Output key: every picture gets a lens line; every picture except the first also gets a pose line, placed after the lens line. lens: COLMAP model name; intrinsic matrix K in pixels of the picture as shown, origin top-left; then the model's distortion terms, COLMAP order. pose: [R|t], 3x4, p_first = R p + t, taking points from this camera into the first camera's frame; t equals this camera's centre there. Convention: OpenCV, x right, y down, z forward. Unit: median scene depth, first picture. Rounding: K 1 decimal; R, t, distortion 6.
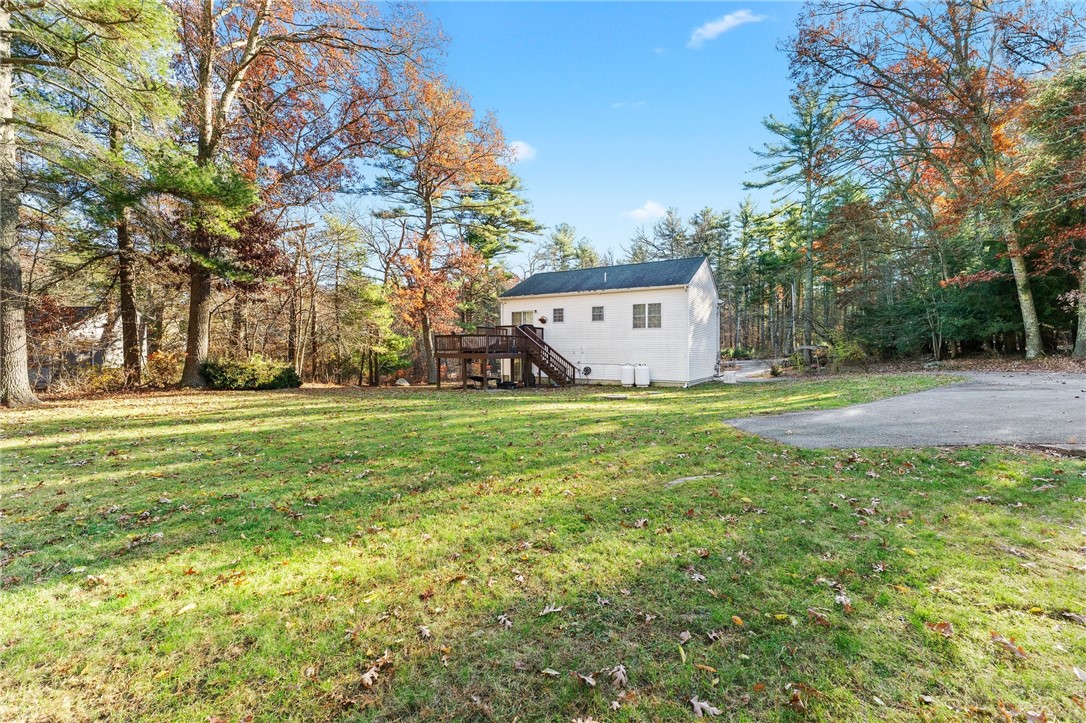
lens RADIAL K [[434.5, 0, 545.4], [0, 434.5, 355.1], [0, 0, 1]] dist [0.001287, -0.000067]
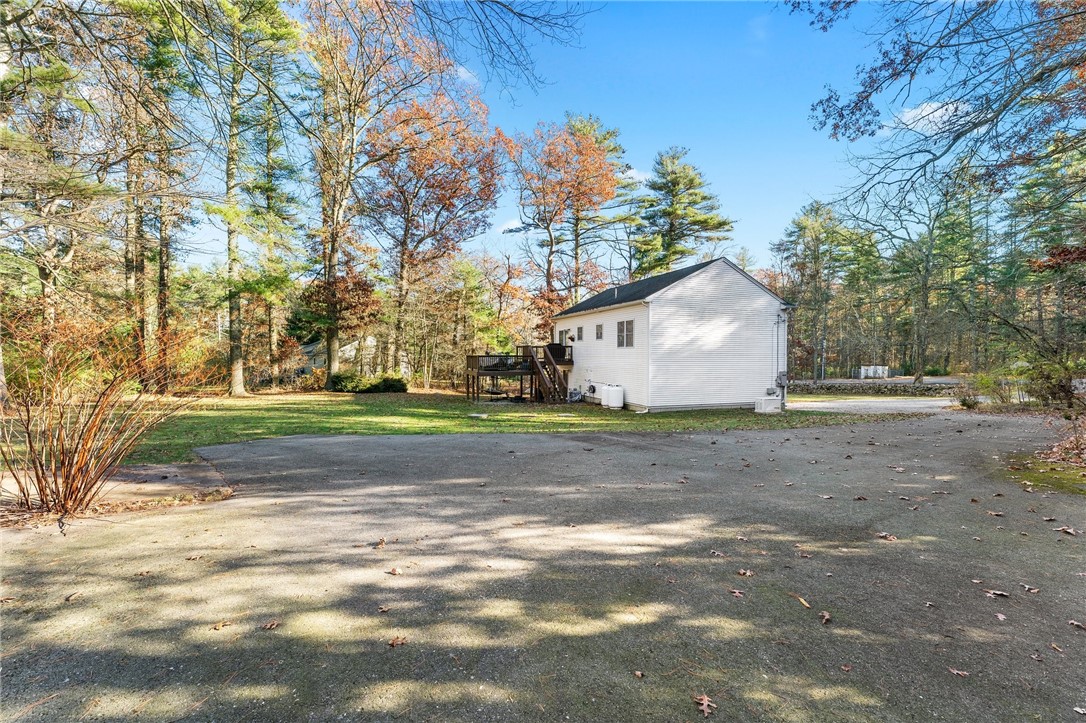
lens RADIAL K [[434.5, 0, 541.9], [0, 434.5, 362.5], [0, 0, 1]] dist [0.001287, -0.000067]
pose [[0.776053, 0.009451, -0.630596, 0.645501], [-0.001098, 0.999906, 0.013635, -0.040124], [0.630666, -0.009889, 0.775991, 0.158118]]
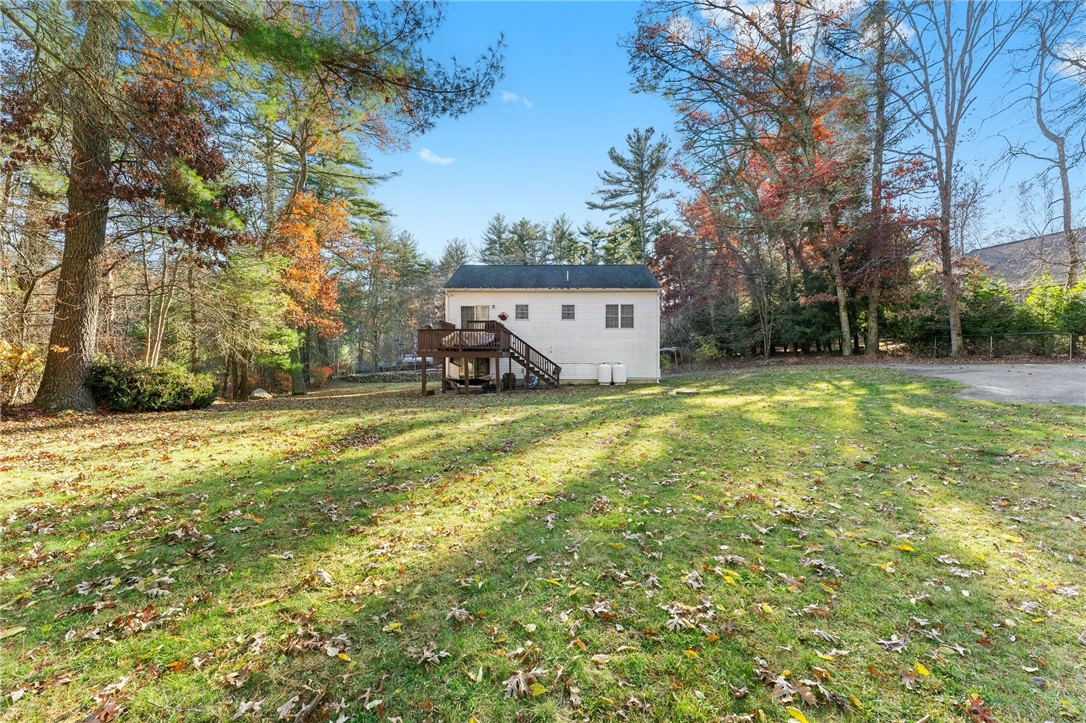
lens RADIAL K [[434.5, 0, 546.6], [0, 434.5, 360.9], [0, 0, 1]] dist [0.001287, -0.000067]
pose [[0.871047, -0.008395, 0.491128, -0.408761], [0.006225, 0.999962, 0.006052, 0.008711], [-0.491160, -0.002214, 0.871066, 0.169821]]
